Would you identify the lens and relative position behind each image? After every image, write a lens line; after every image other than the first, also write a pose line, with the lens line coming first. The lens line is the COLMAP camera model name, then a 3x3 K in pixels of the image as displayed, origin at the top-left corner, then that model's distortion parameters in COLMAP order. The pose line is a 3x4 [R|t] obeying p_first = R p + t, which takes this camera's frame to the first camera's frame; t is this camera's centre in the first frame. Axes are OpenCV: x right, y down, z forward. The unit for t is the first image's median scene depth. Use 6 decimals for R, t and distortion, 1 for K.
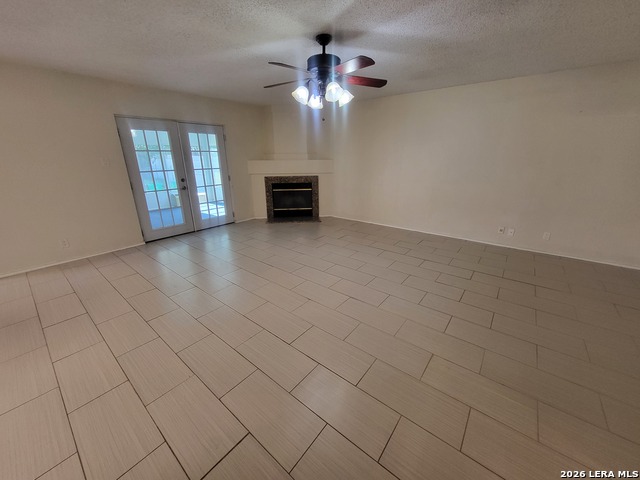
lens RADIAL K [[250.9, 0, 317.2], [0, 250.9, 240.0], [0, 0, 1]] dist [-0.000571, -0.000429]
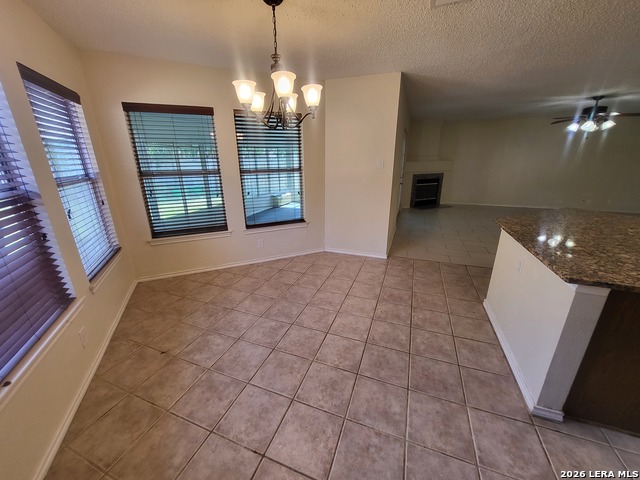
lens RADIAL K [[250.9, 0, 317.2], [0, 250.9, 240.0], [0, 0, 1]] dist [-0.000571, -0.000429]
pose [[0.954844, -0.099433, 0.279976, -1.060888], [0.101733, 0.994792, 0.006344, 0.022638], [-0.279148, 0.022425, 0.959986, -0.086532]]
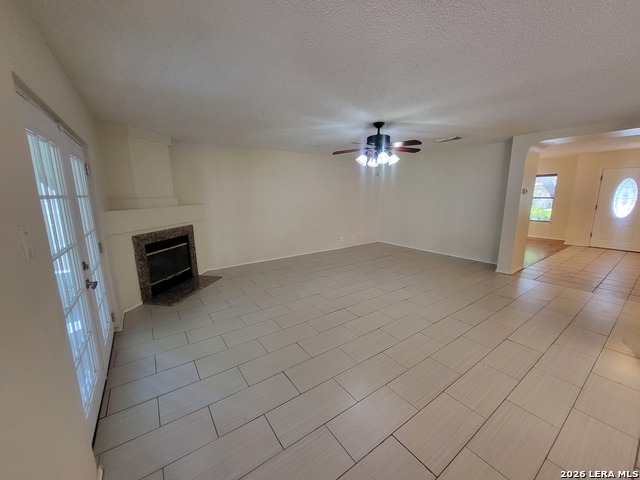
lens RADIAL K [[250.9, 0, 317.2], [0, 250.9, 240.0], [0, 0, 1]] dist [-0.000571, -0.000429]
pose [[0.295136, -0.177098, 0.938899, -0.634509], [0.316185, 0.945408, 0.078935, -0.150980], [-0.901622, 0.273569, 0.335020, 0.402272]]
